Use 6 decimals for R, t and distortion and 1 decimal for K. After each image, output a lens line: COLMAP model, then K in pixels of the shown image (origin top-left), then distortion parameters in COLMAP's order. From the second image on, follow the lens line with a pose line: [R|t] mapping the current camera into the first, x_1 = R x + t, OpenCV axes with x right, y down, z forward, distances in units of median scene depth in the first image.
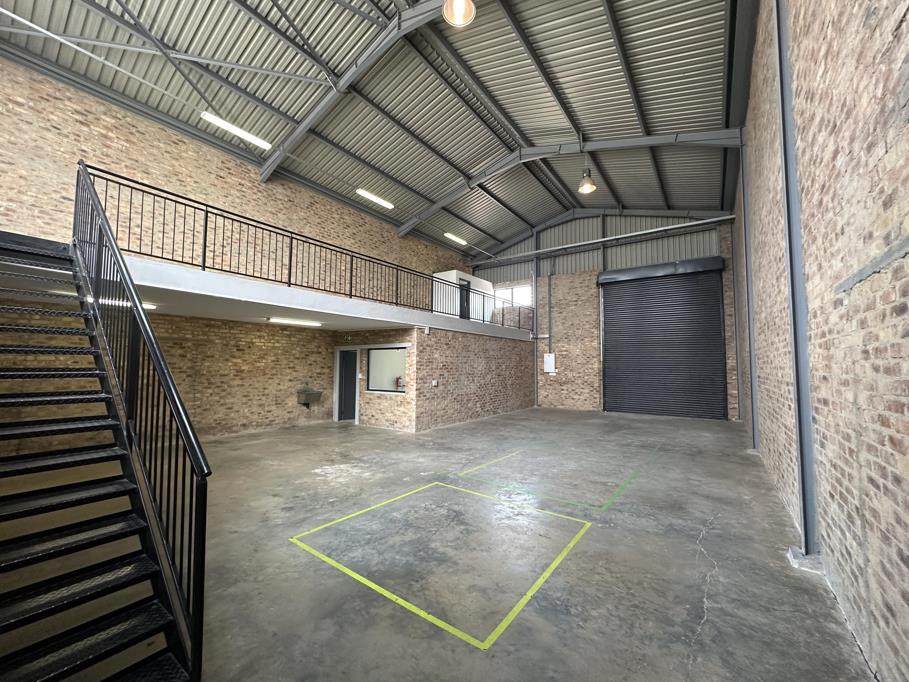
lens RADIAL K [[361.6, 0, 453.7], [0, 361.6, 342.3], [0, 0, 1]] dist [-0.002350, 0.000145]
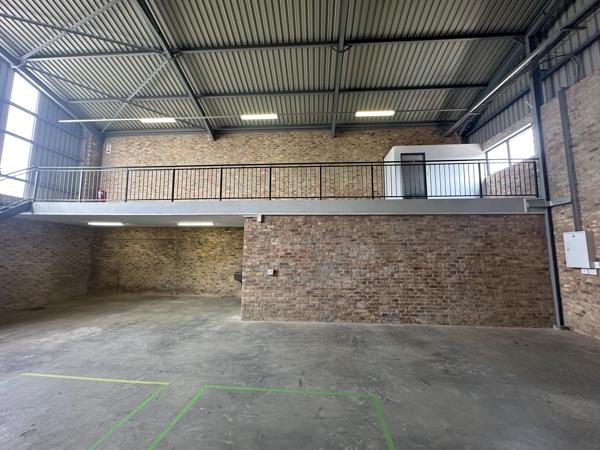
lens RADIAL K [[238.7, 0, 299.5], [0, 238.7, 225.9], [0, 0, 1]] dist [-0.002350, 0.000145]
pose [[0.533572, -0.098211, -0.840033, 0.425993], [0.050237, 0.995161, -0.084439, 0.038987], [0.844261, 0.002853, 0.535924, 0.586062]]
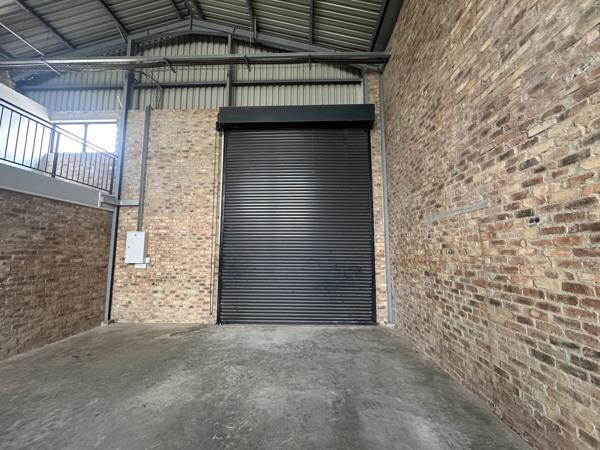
lens RADIAL K [[238.7, 0, 299.5], [0, 238.7, 225.9], [0, 0, 1]] dist [-0.002350, 0.000145]
pose [[0.827759, 0.053635, 0.558515, 0.330997], [-0.029262, 0.998193, -0.052490, 0.042620], [-0.560321, 0.027106, 0.827832, 0.647338]]
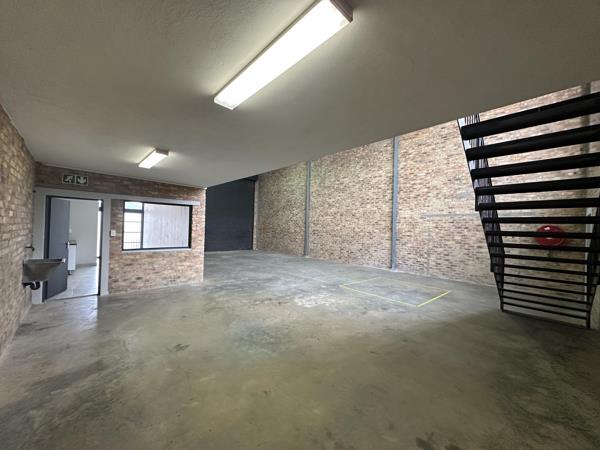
lens RADIAL K [[238.7, 0, 299.5], [0, 238.7, 225.9], [0, 0, 1]] dist [-0.002350, 0.000145]
pose [[0.190040, 0.007396, 0.981748, -0.593208], [-0.087054, 0.996160, 0.009347, 0.031210], [-0.977909, -0.087241, 0.189954, 0.431933]]
